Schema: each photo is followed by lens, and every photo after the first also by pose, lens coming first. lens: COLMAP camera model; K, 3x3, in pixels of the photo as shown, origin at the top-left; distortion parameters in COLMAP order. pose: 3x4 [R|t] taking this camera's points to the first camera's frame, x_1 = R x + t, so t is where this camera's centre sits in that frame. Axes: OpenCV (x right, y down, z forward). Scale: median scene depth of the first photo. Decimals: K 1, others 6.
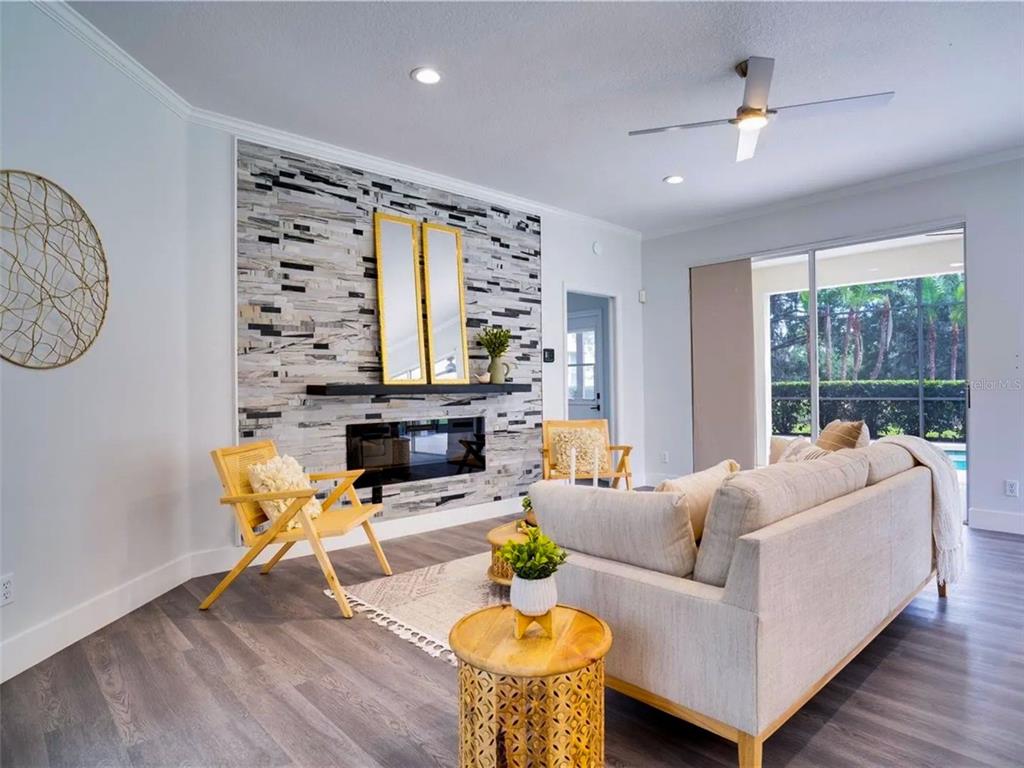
lens RADIAL K [[611.7, 0, 512.0], [0, 611.7, 384.0], [0, 0, 1]] dist [-0.078094, 0.047292]
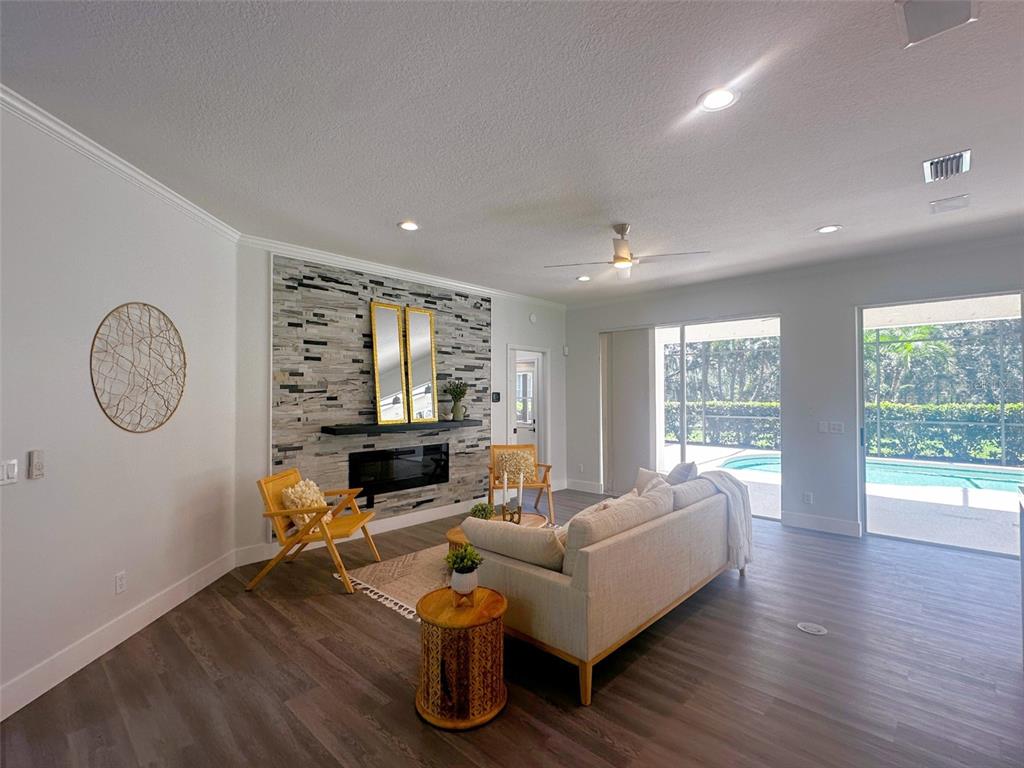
lens RADIAL K [[495.7, 0, 512.0], [0, 495.7, 384.0], [0, 0, 1]] dist [-0.002155, -0.000513]
pose [[0.997648, 0.012507, 0.067388, 0.029597], [-0.011593, 0.999836, -0.013927, -0.091812], [-0.067551, 0.013113, 0.997630, -0.201253]]
